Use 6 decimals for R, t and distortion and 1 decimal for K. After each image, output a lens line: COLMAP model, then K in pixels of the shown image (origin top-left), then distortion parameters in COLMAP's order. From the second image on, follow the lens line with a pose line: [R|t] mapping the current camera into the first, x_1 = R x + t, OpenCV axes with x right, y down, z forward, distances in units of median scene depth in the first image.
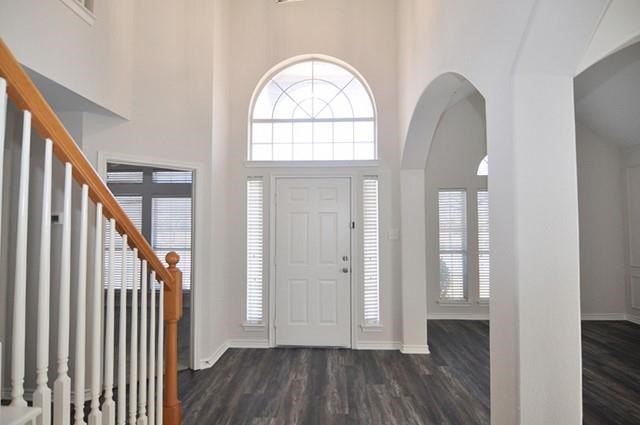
lens RADIAL K [[356.1, 0, 320.0], [0, 356.1, 212.5], [0, 0, 1]] dist [-0.023520, -0.000329]
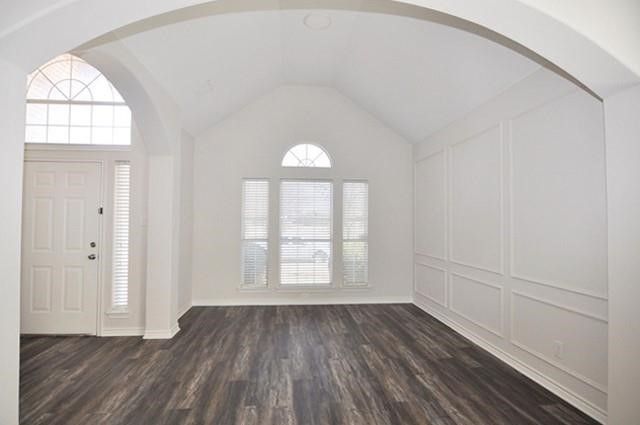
lens RADIAL K [[356.1, 0, 320.0], [0, 356.1, 212.5], [0, 0, 1]] dist [-0.023520, -0.000329]
pose [[0.988555, 0.013958, 0.150213, 0.542174], [-0.018279, 0.999457, 0.027425, 0.000775], [-0.149748, -0.029856, 0.988273, -0.054001]]
